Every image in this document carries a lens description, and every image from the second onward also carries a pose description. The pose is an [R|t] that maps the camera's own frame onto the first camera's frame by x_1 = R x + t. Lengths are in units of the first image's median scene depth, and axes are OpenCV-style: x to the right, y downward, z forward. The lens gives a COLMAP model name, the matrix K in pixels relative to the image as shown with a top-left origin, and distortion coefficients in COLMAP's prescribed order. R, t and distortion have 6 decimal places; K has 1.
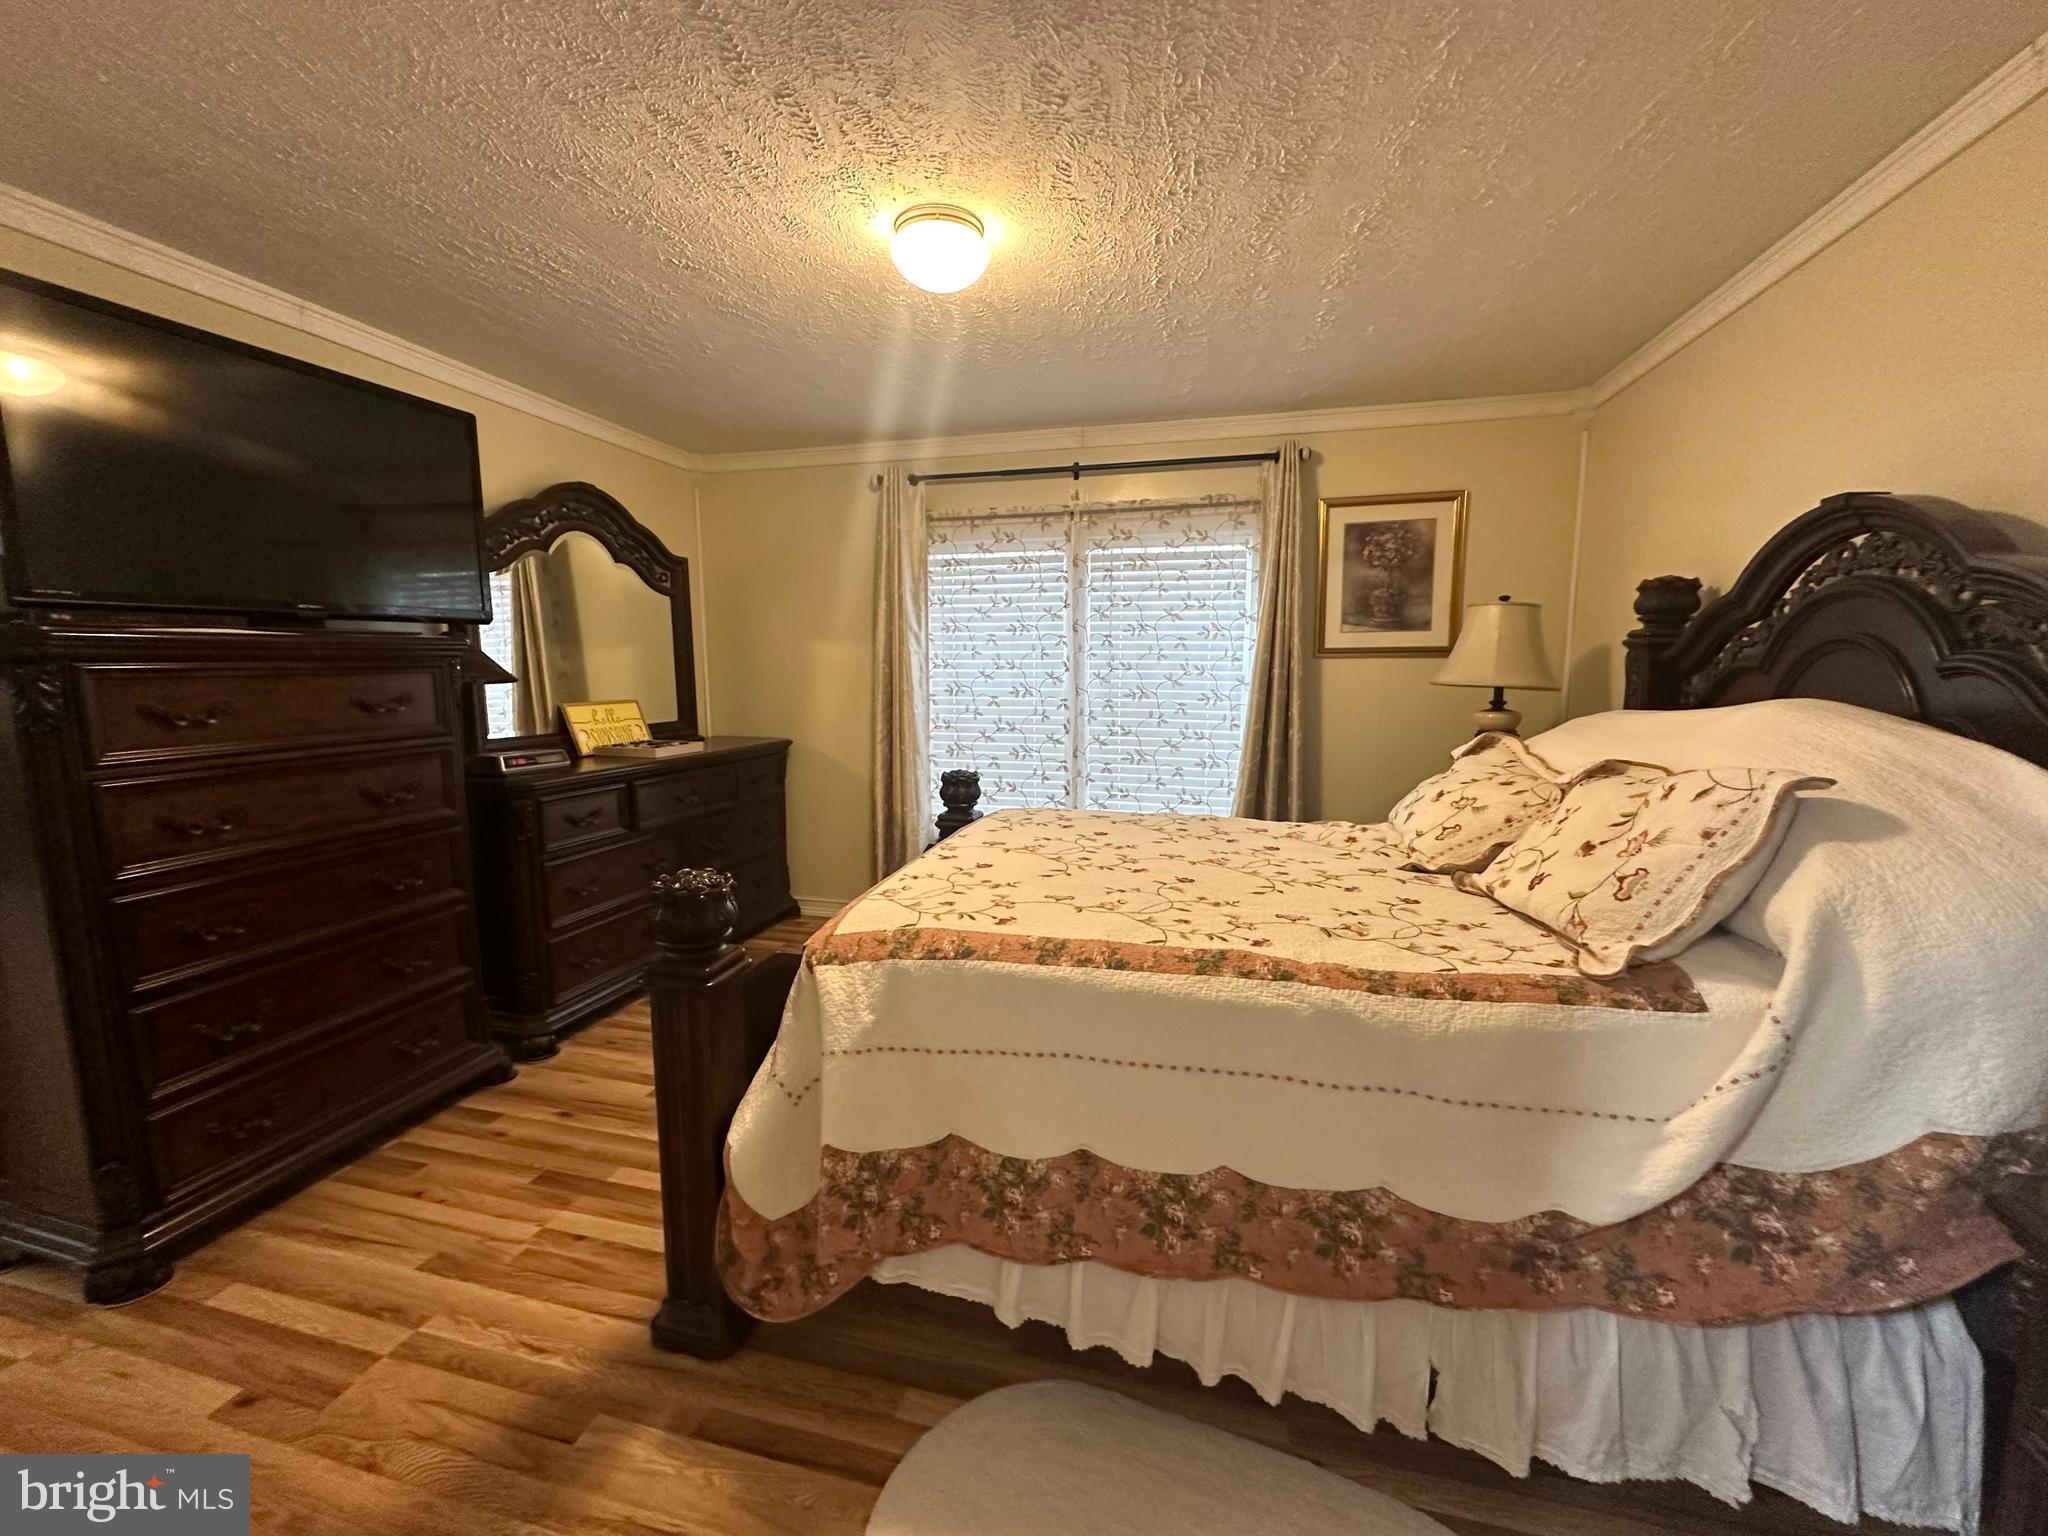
lens RADIAL K [[816.7, 0, 1026.1], [0, 816.7, 767.1], [0, 0, 1]] dist [-0.002761, 0.000687]
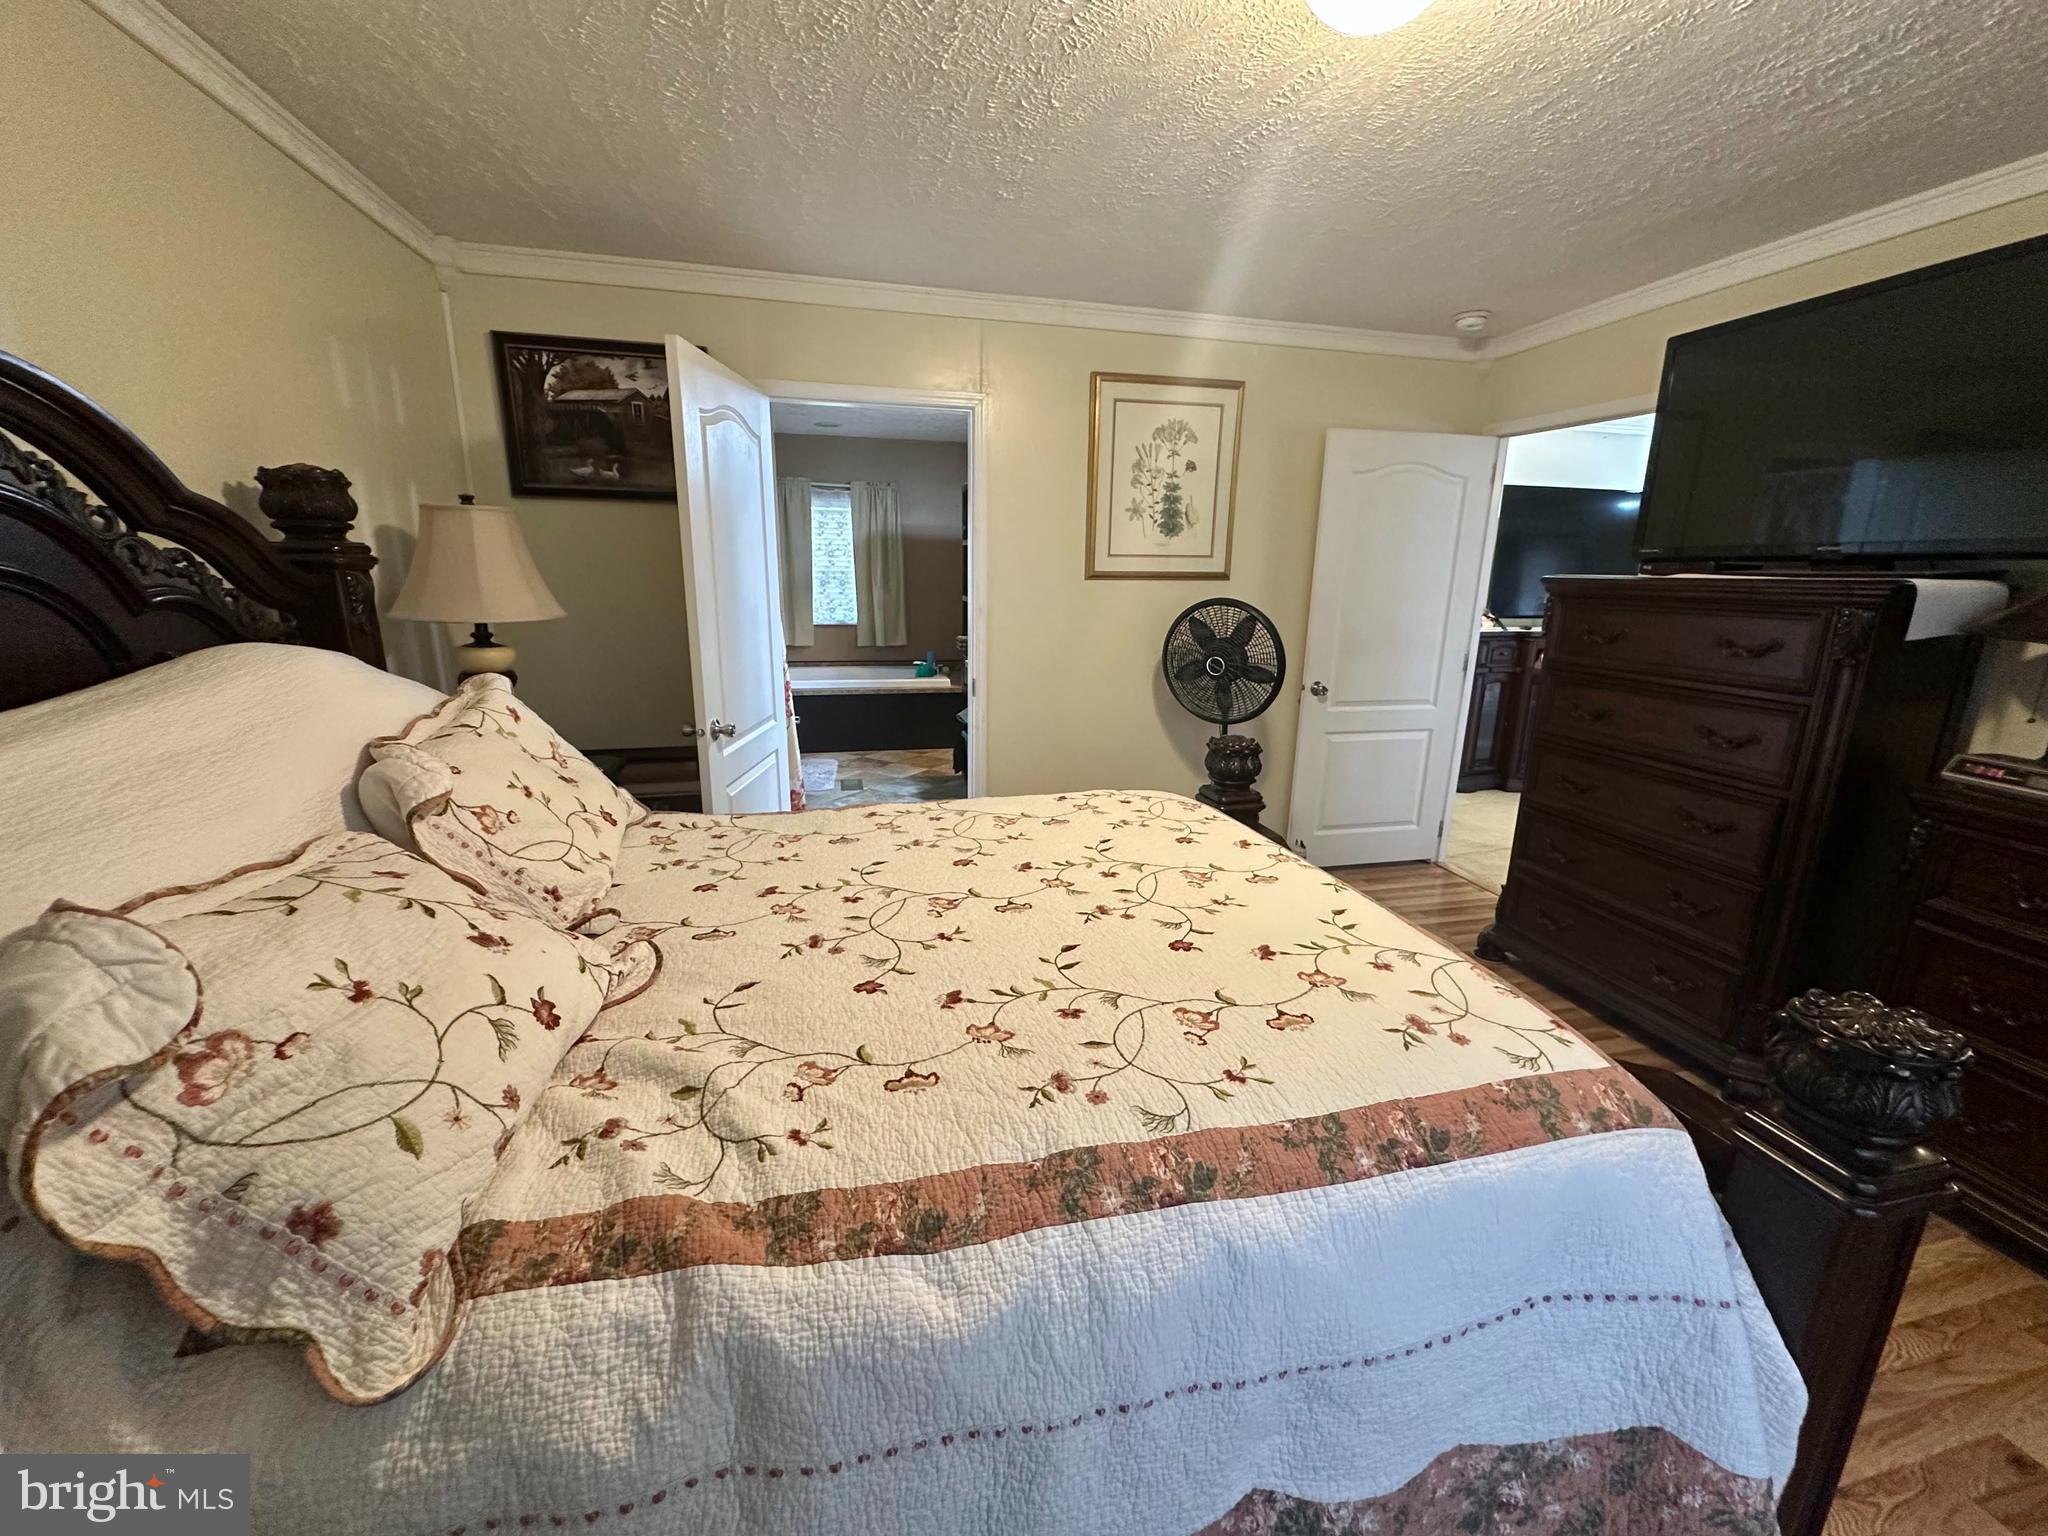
lens RADIAL K [[812.4, 0, 1024.2], [0, 812.4, 773.8], [0, 0, 1]] dist [-0.000714, 0.000269]
pose [[-0.880202, 0.100163, -0.463910, 0.034135], [-0.078192, 0.933514, 0.349912, -0.021702], [0.468114, 0.344267, -0.813848, 0.141615]]
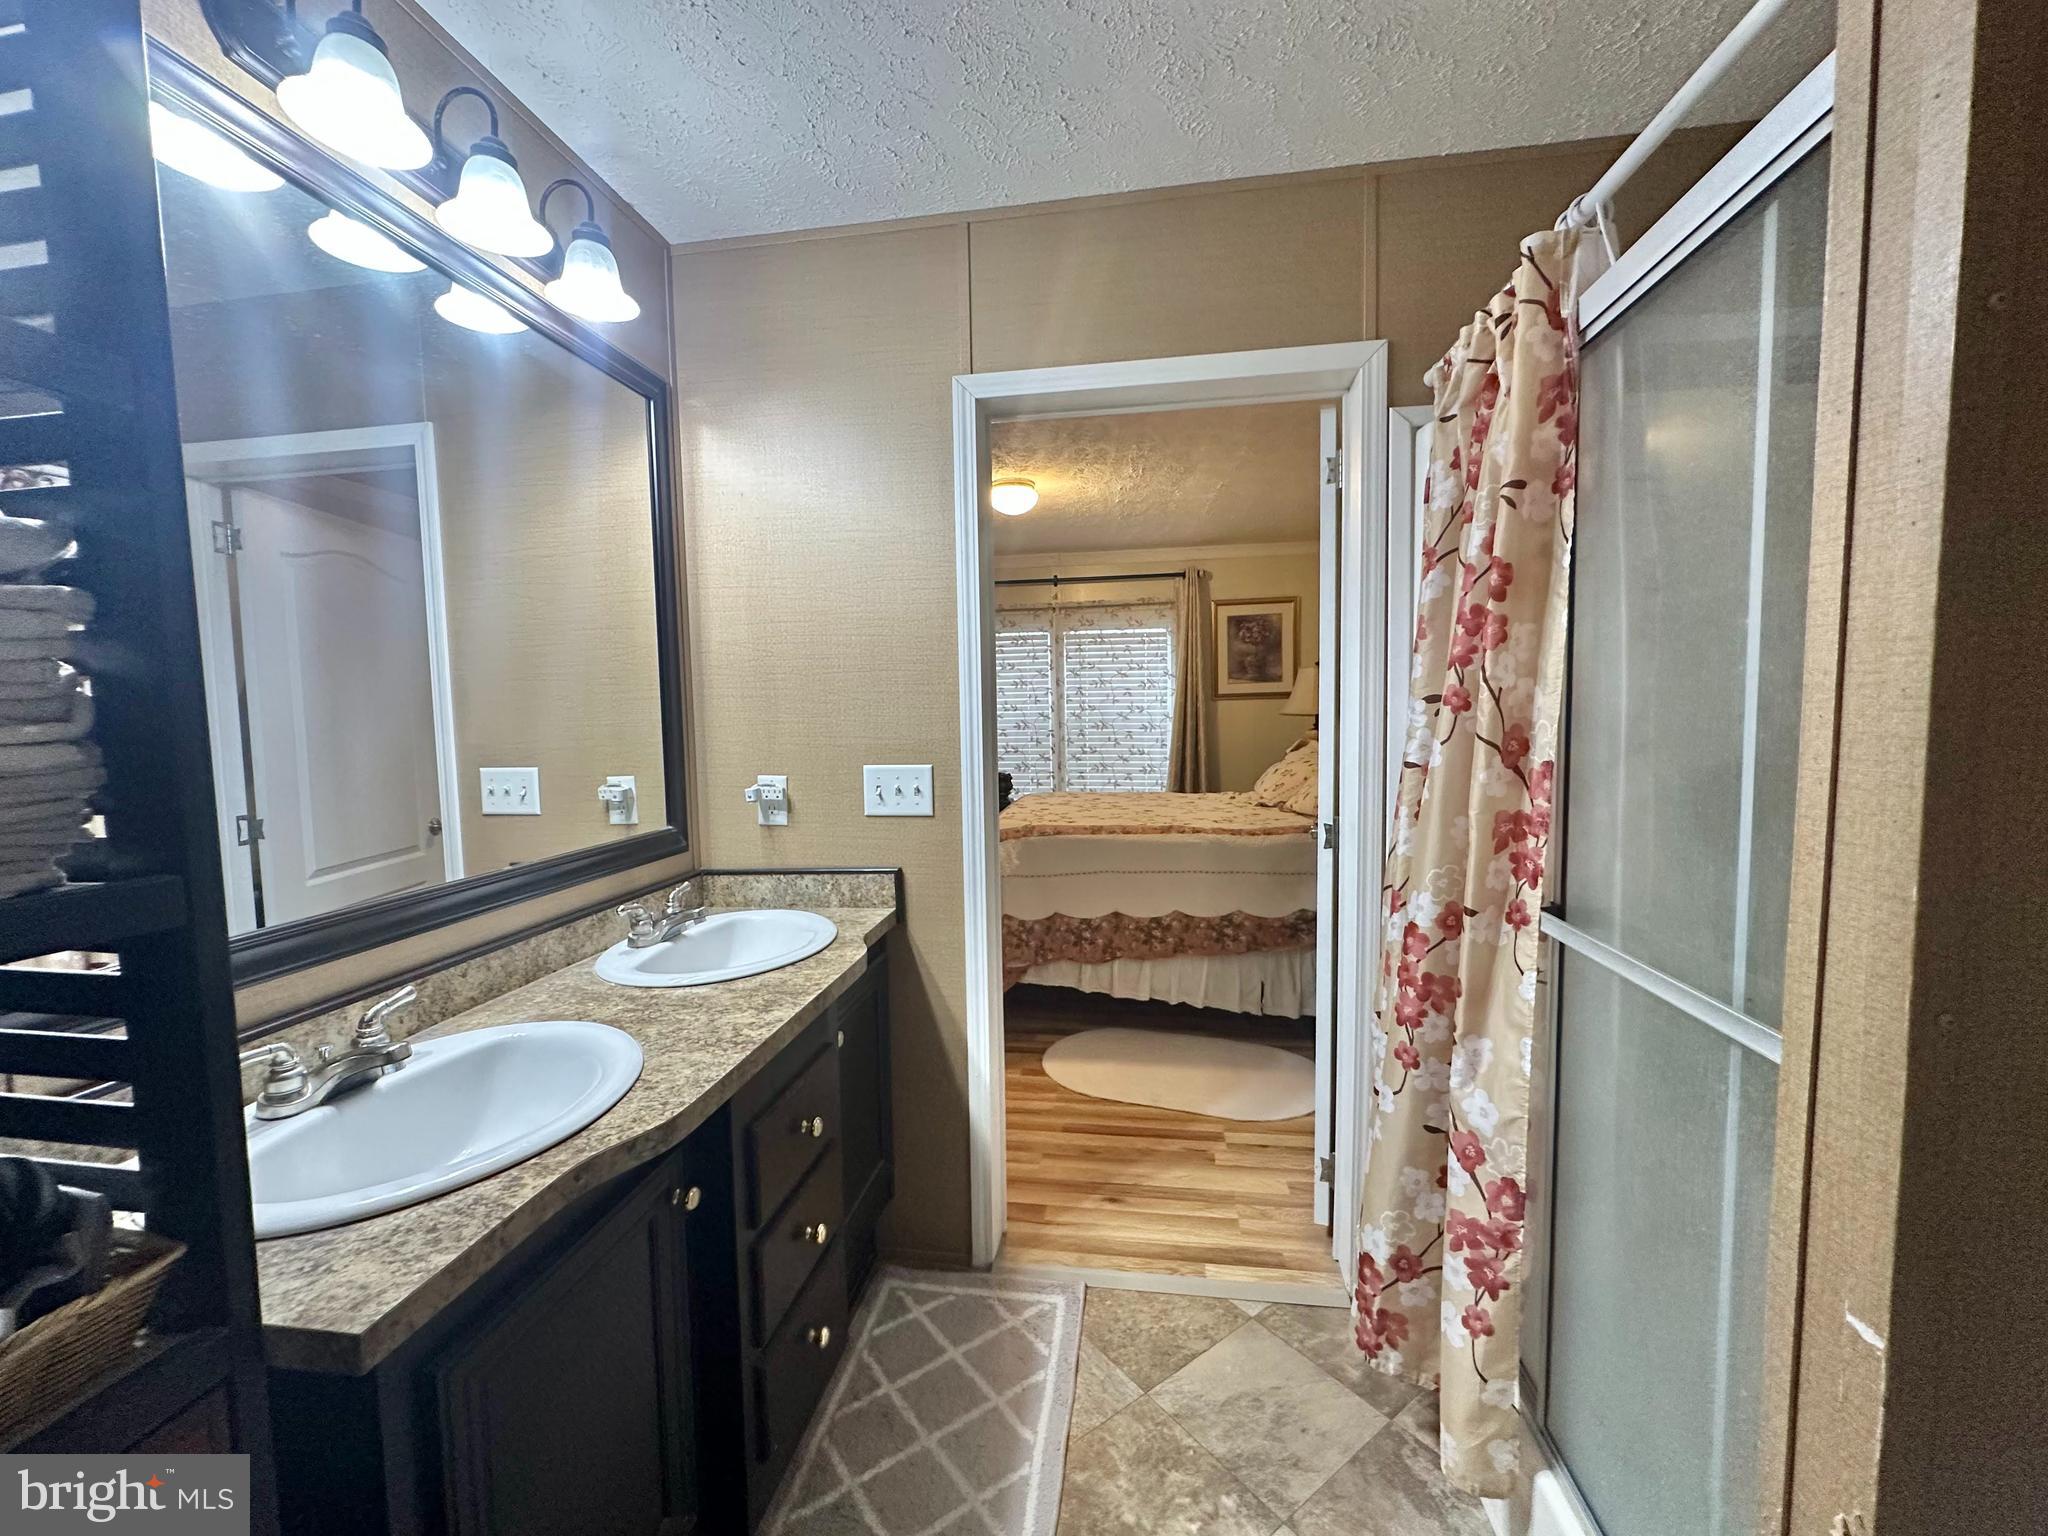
lens RADIAL K [[816.7, 0, 1026.1], [0, 816.7, 767.1], [0, 0, 1]] dist [-0.002761, 0.000687]
pose [[0.994989, -0.024081, 0.097042, -0.284858], [0.029722, 0.997926, -0.057104, 0.132344], [-0.095466, 0.059703, 0.993641, -0.930557]]
